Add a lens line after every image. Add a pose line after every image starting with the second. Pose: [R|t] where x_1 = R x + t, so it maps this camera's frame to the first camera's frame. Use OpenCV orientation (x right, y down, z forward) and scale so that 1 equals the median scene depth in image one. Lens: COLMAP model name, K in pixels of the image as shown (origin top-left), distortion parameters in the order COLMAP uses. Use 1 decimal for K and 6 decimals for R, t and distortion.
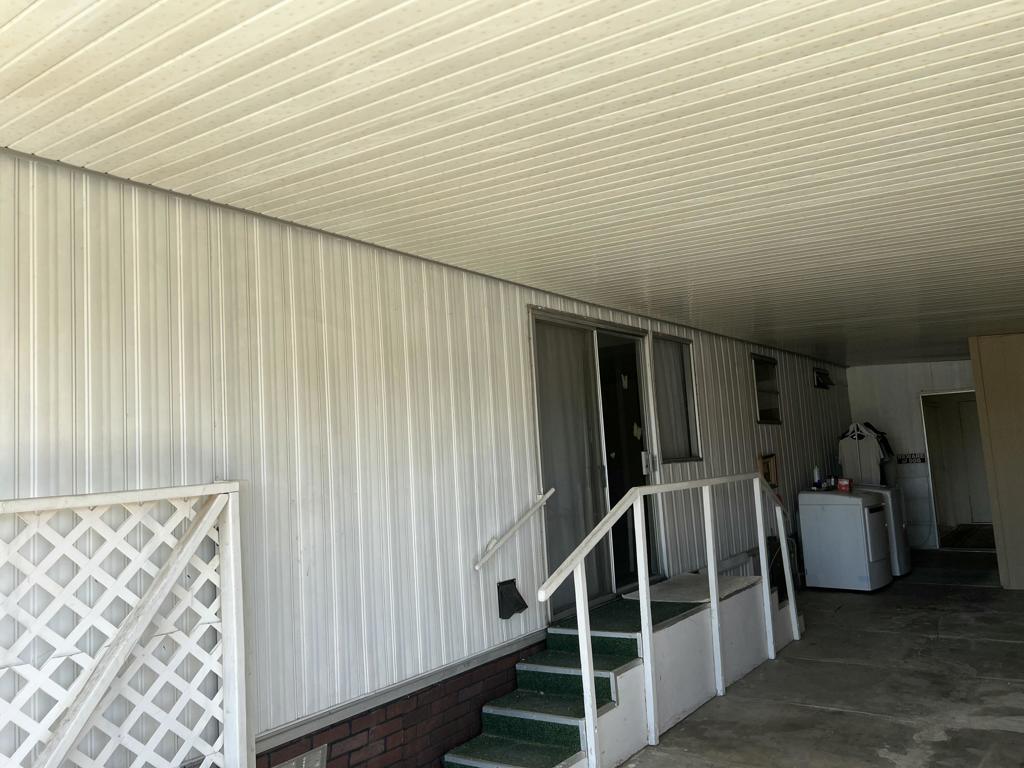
lens RADIAL K [[768.6, 0, 505.8], [0, 768.6, 367.3], [0, 0, 1]] dist [0.069949, -0.084106]
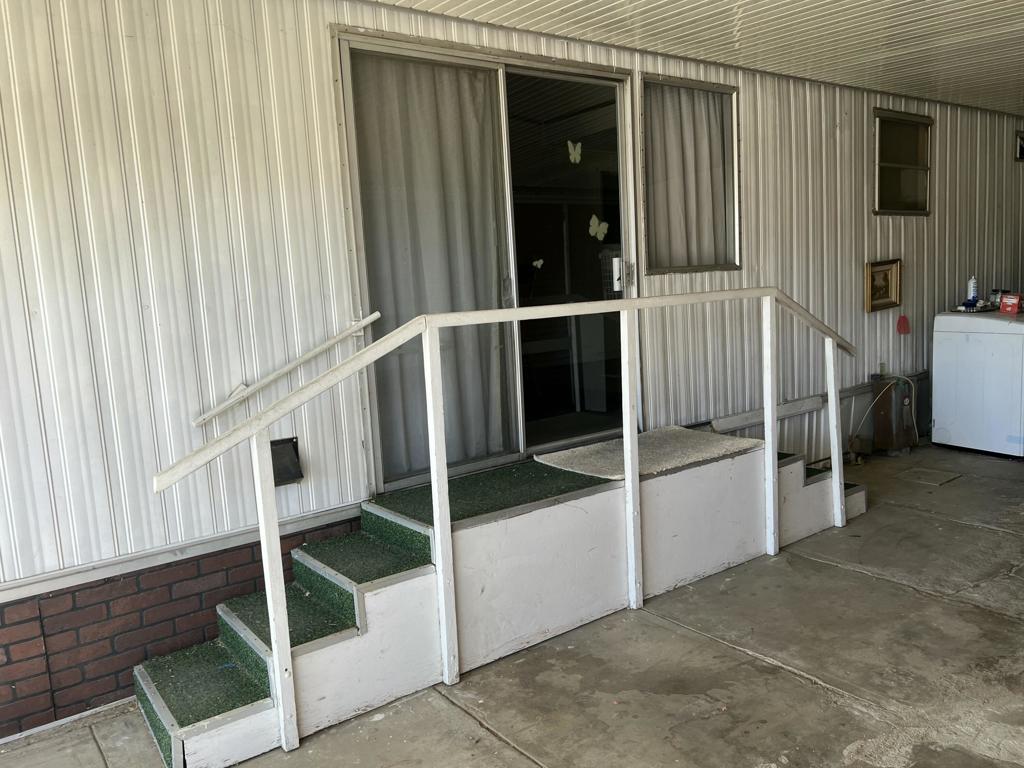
lens RADIAL K [[768.6, 0, 505.8], [0, 768.6, 367.3], [0, 0, 1]] dist [0.069949, -0.084106]
pose [[0.954123, 0.036191, -0.297220, 0.311235], [0.036877, 0.970906, 0.236604, 0.039962], [0.297135, -0.236710, 0.925029, 0.323284]]
